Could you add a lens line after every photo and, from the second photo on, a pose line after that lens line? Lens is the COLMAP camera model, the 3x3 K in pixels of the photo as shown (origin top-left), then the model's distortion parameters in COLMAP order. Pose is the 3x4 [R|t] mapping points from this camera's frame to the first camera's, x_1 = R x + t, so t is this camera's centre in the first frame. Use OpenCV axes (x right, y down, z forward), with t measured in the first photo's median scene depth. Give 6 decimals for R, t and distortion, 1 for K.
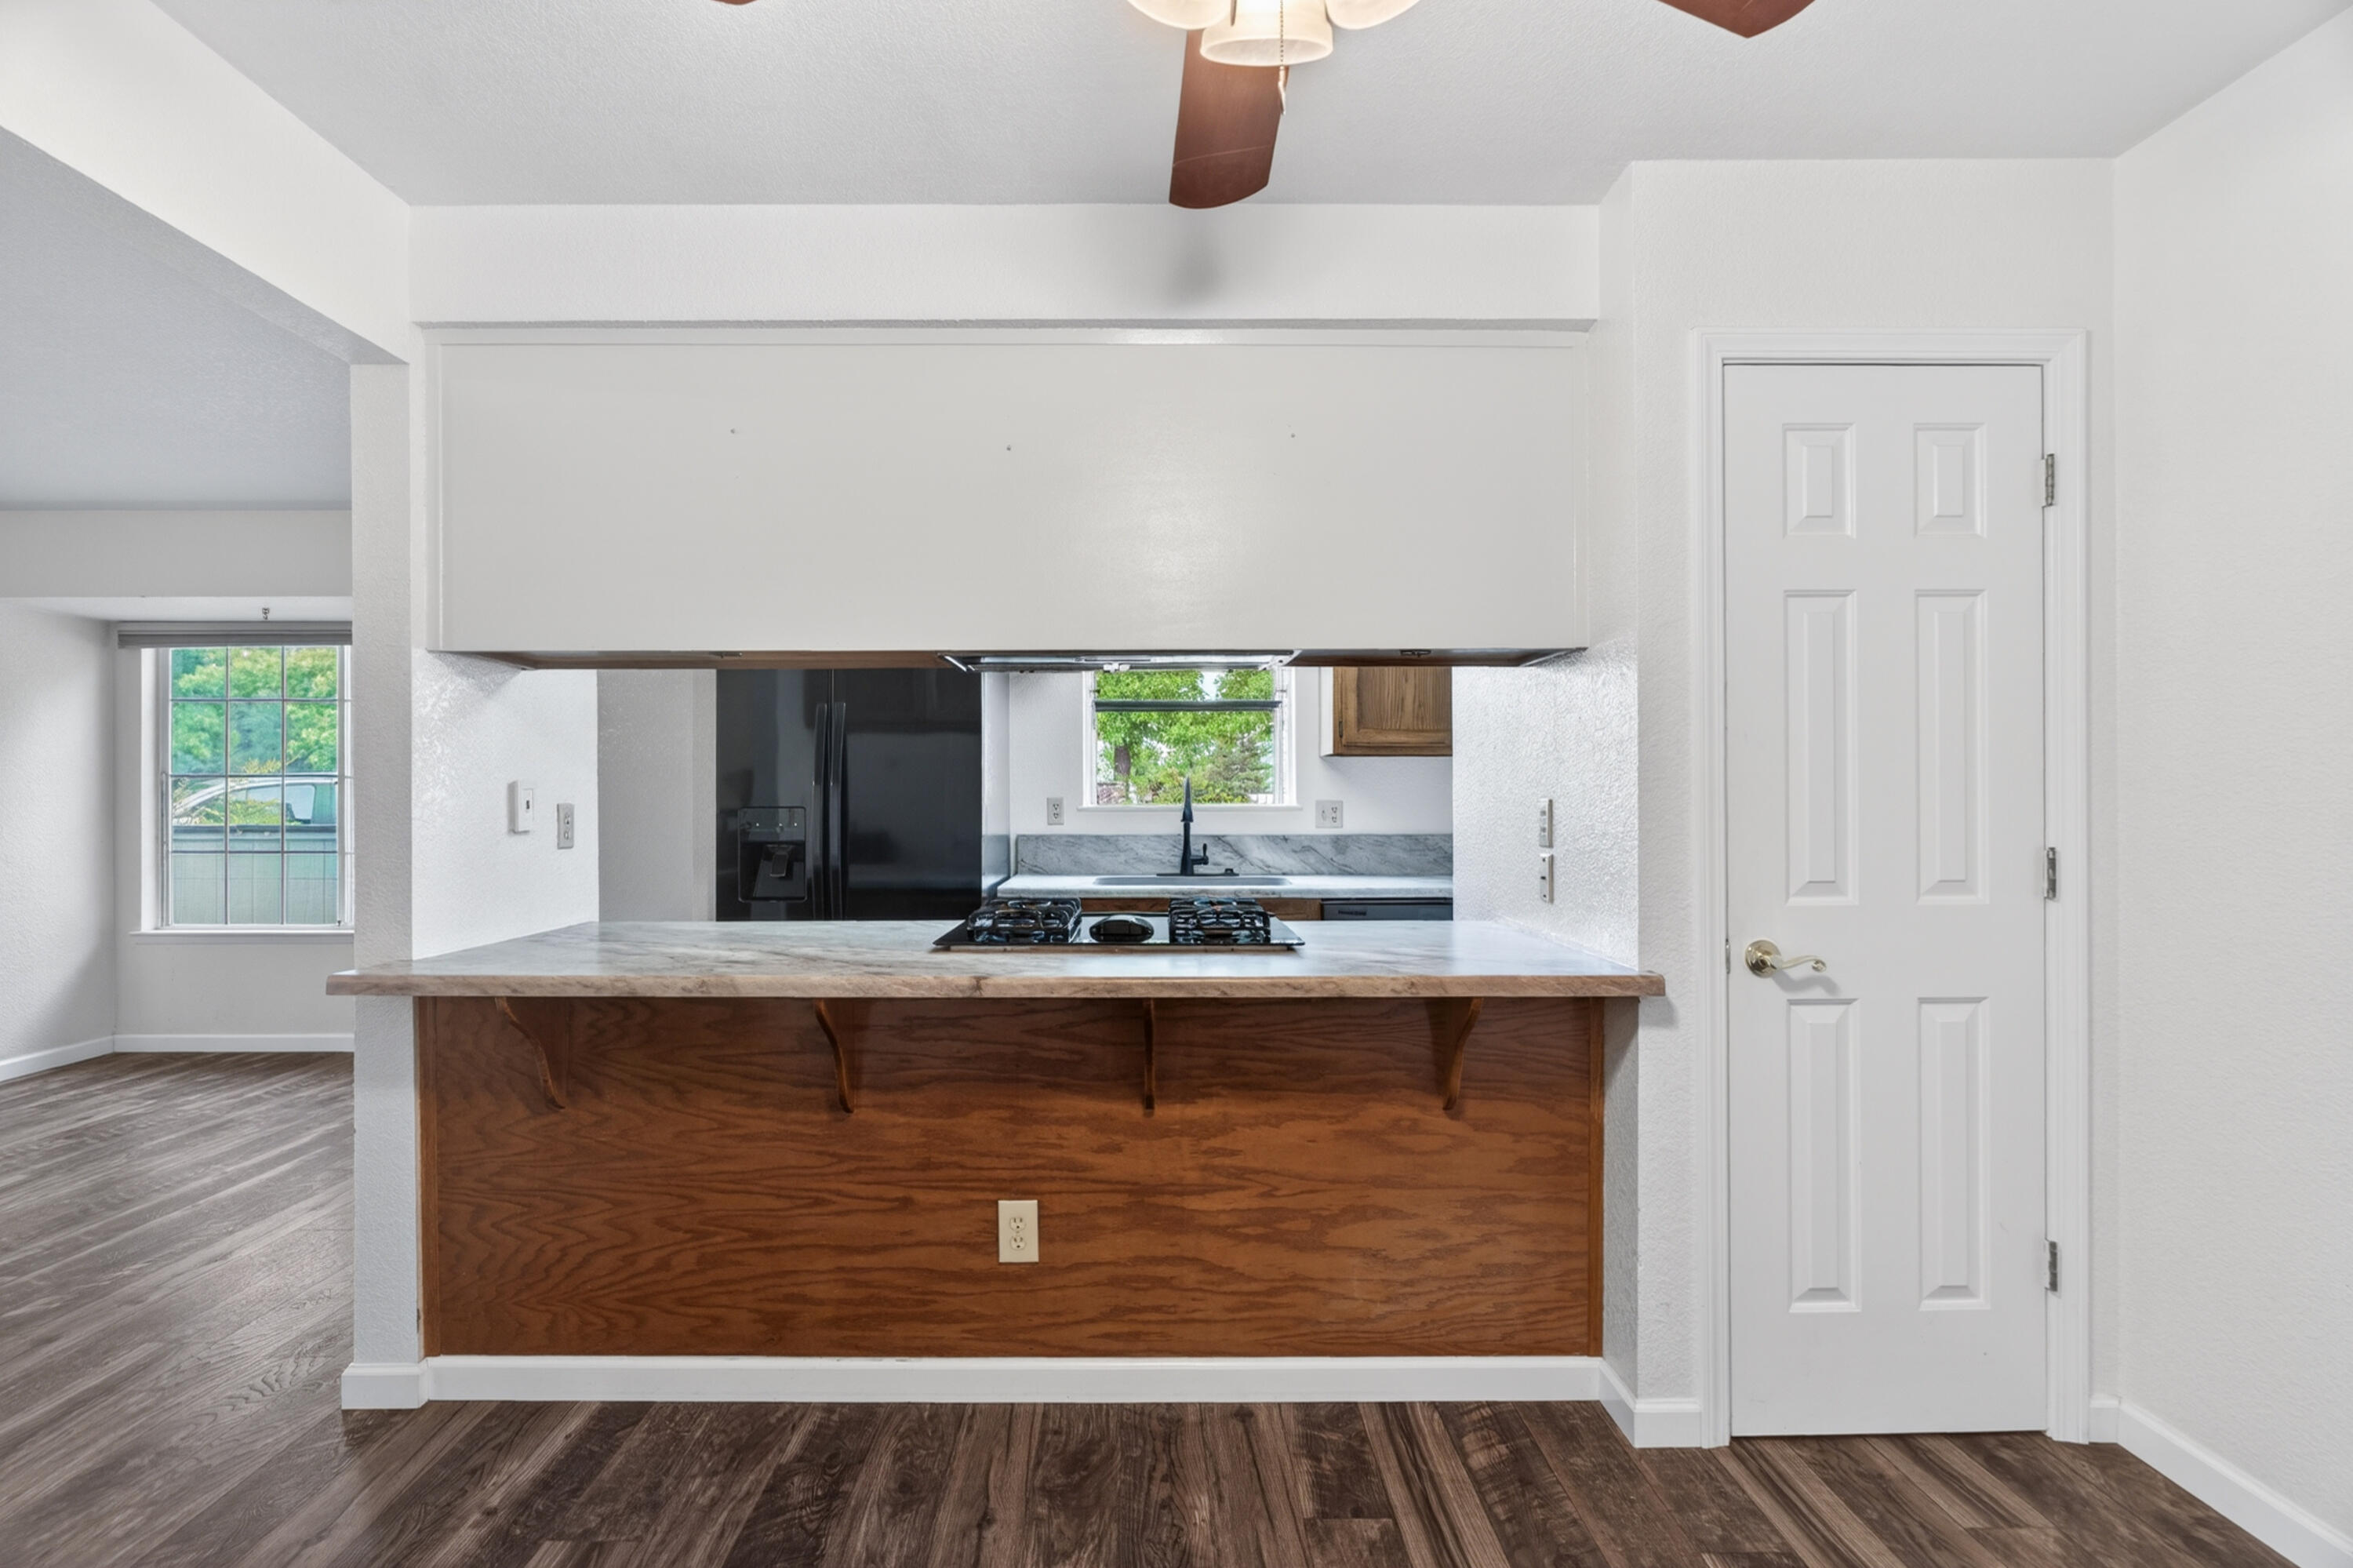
lens RADIAL K [[1059.2, 0, 1151.6], [0, 1059.2, 805.4], [0, 0, 1]] dist [-0.001204, 0.000398]
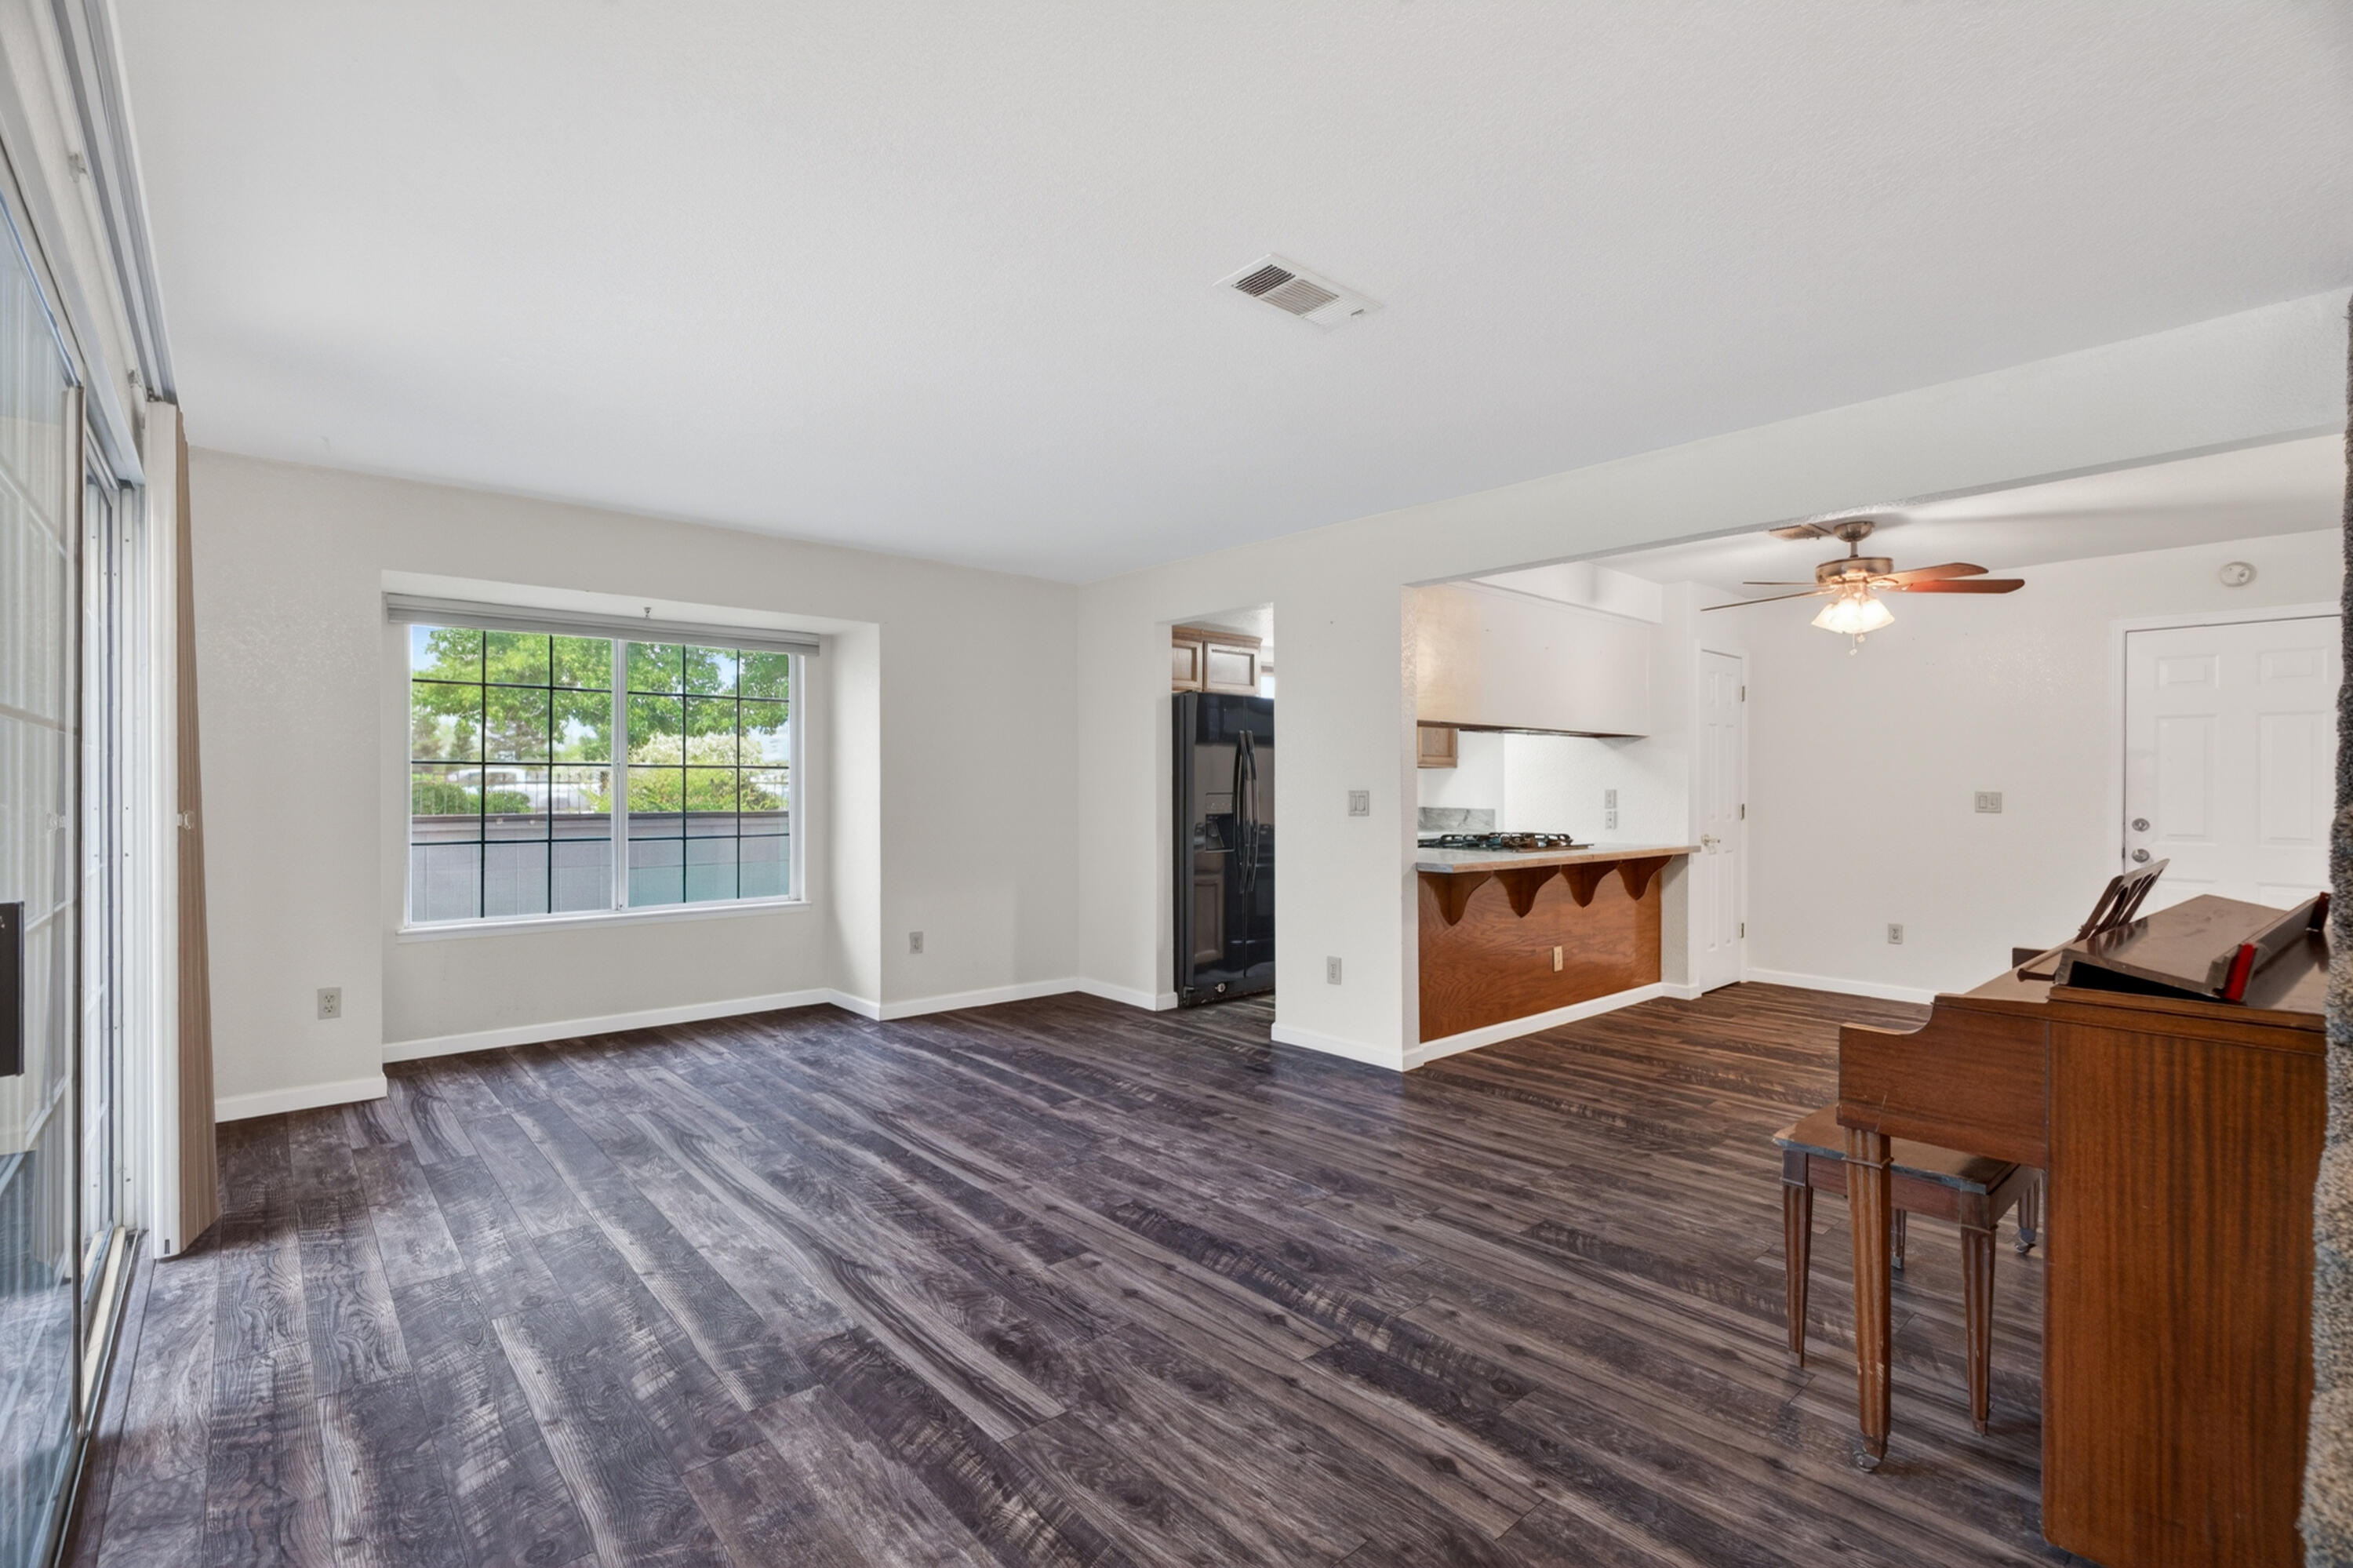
lens RADIAL K [[1059.2, 0, 1168.2], [0, 1059.2, 777.5], [0, 0, 1]] dist [-0.001204, 0.000398]
pose [[0.757785, 0.010865, 0.652414, -2.486790], [0.002456, 0.999807, -0.019503, 0.014356], [-0.652499, 0.016381, 0.757612, -0.318397]]
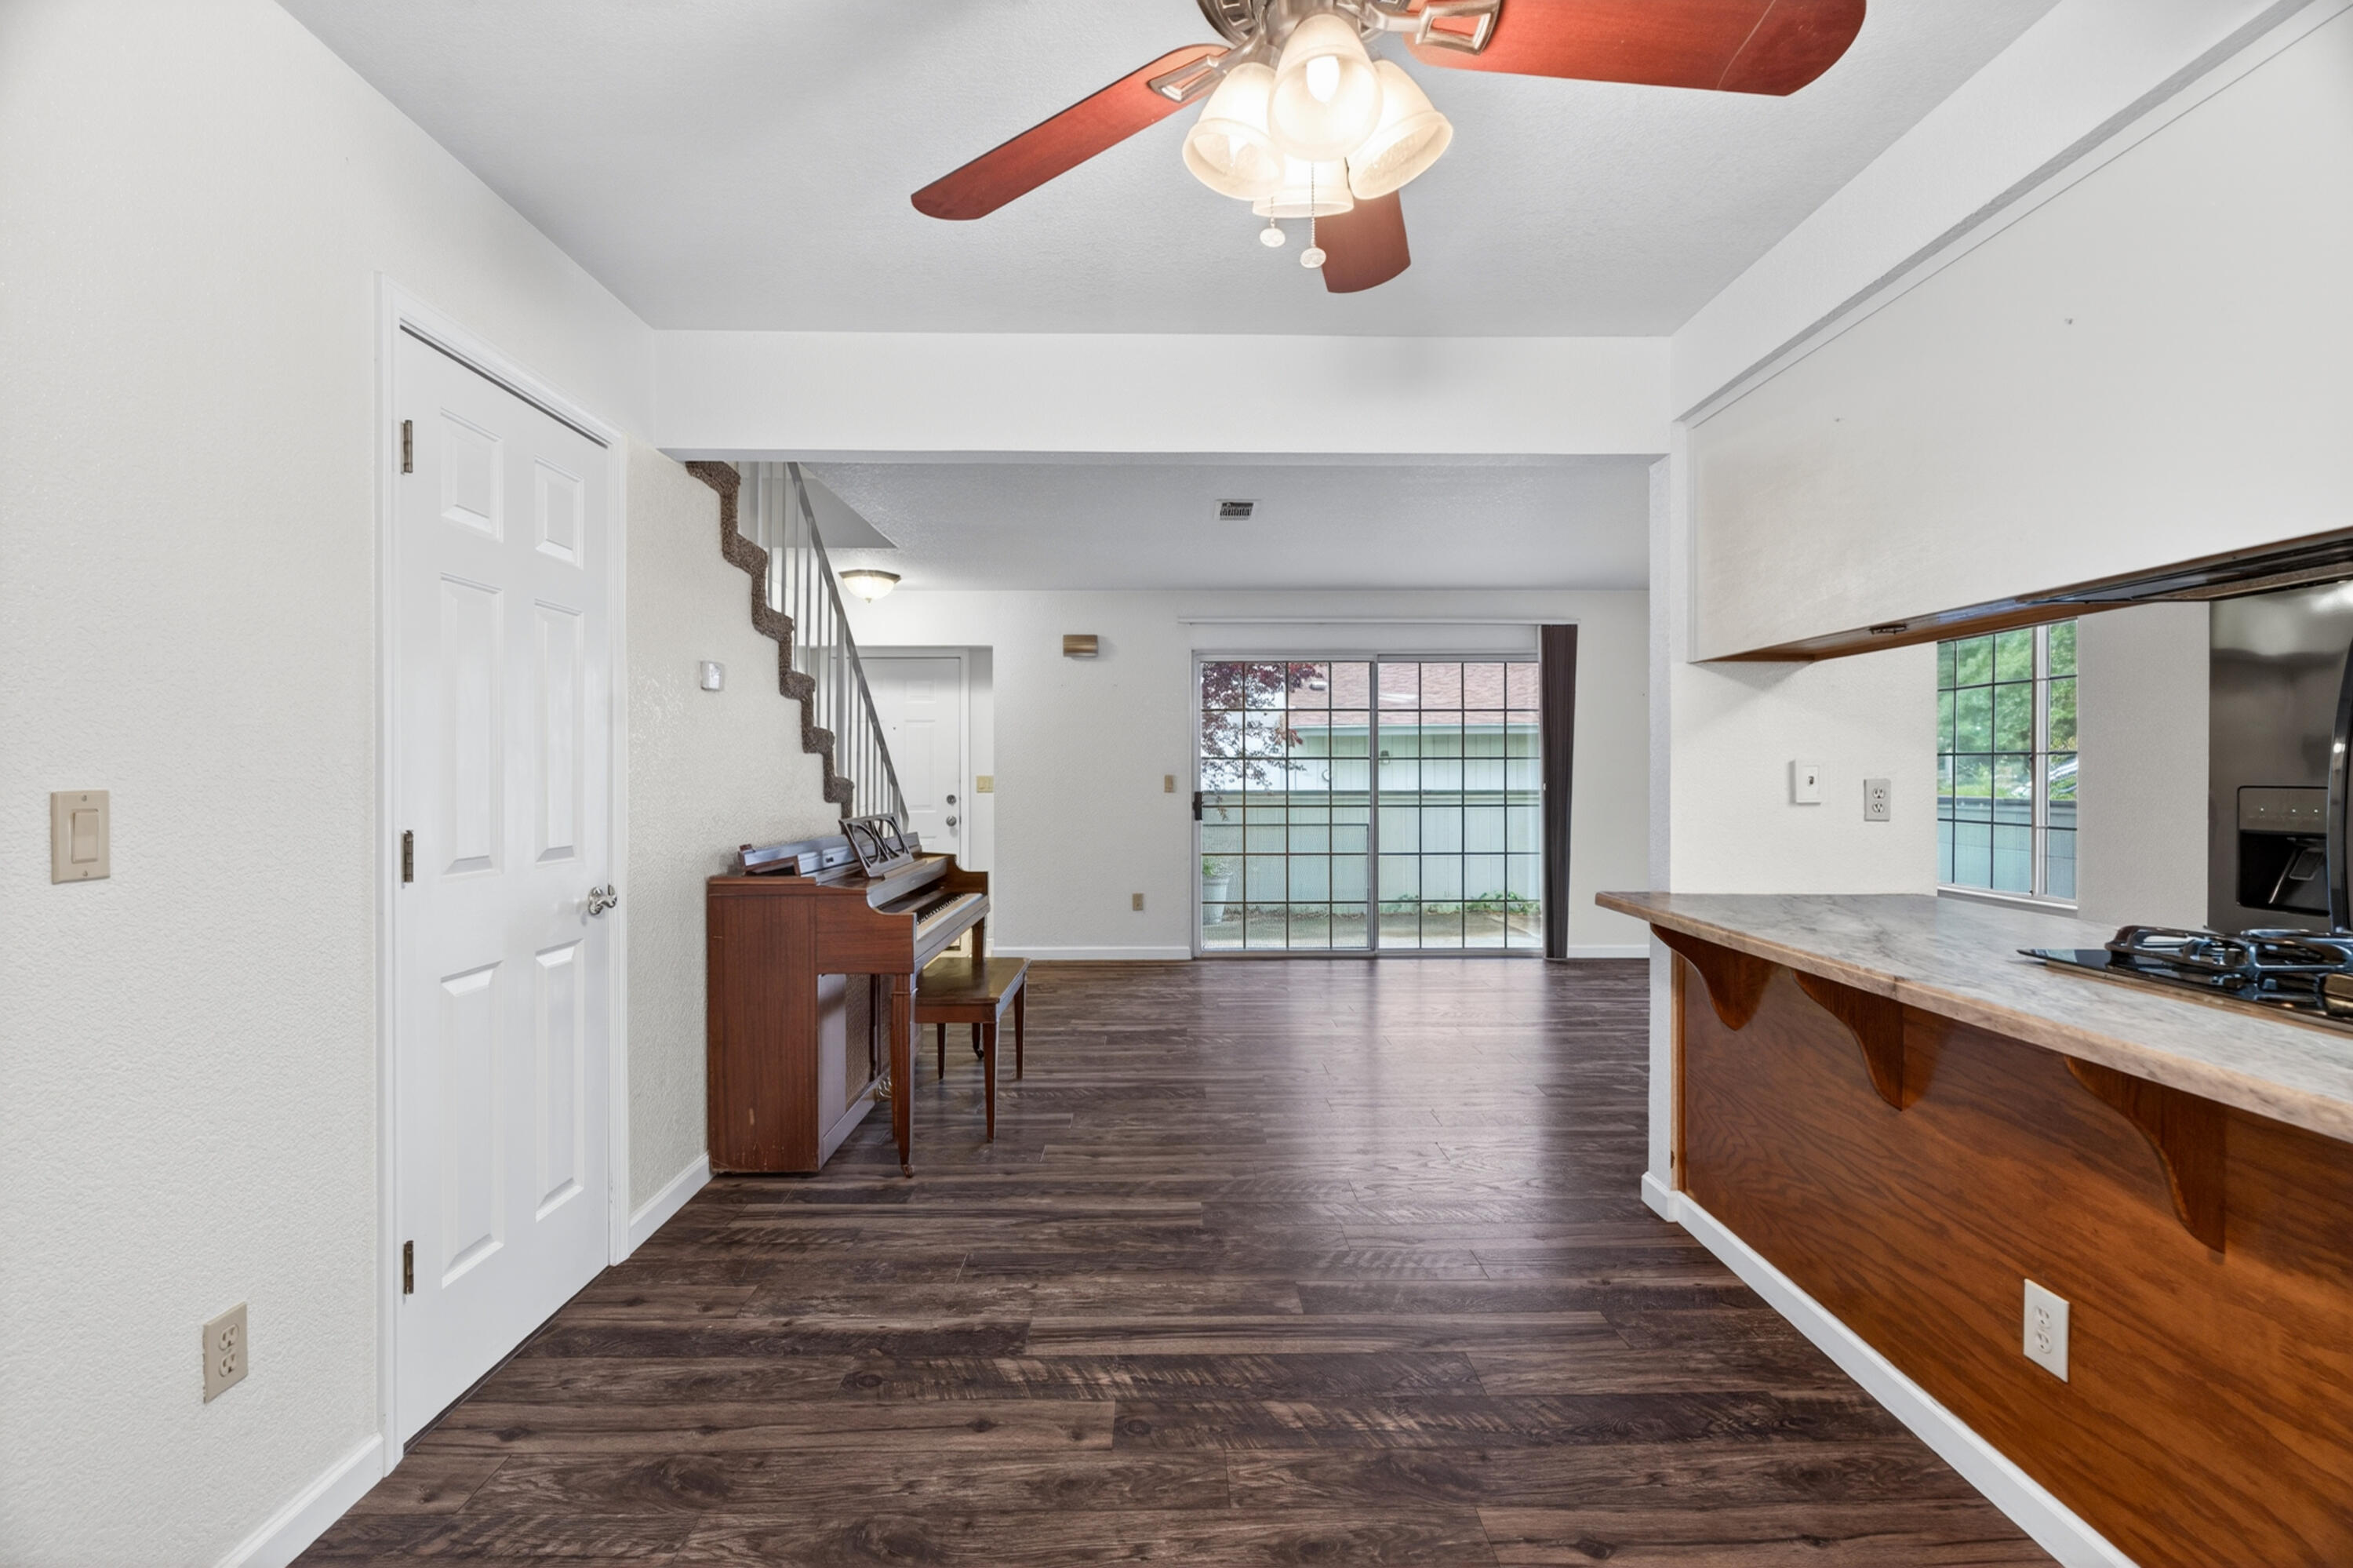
lens RADIAL K [[1059.2, 0, 1184.9], [0, 1059.2, 778.0], [0, 0, 1]] dist [-0.001204, 0.000398]
pose [[0.016619, 0.007446, -0.999834, 0.644768], [-0.008761, 0.999935, 0.007301, -0.006572], [0.999824, 0.008638, 0.016683, 0.344979]]
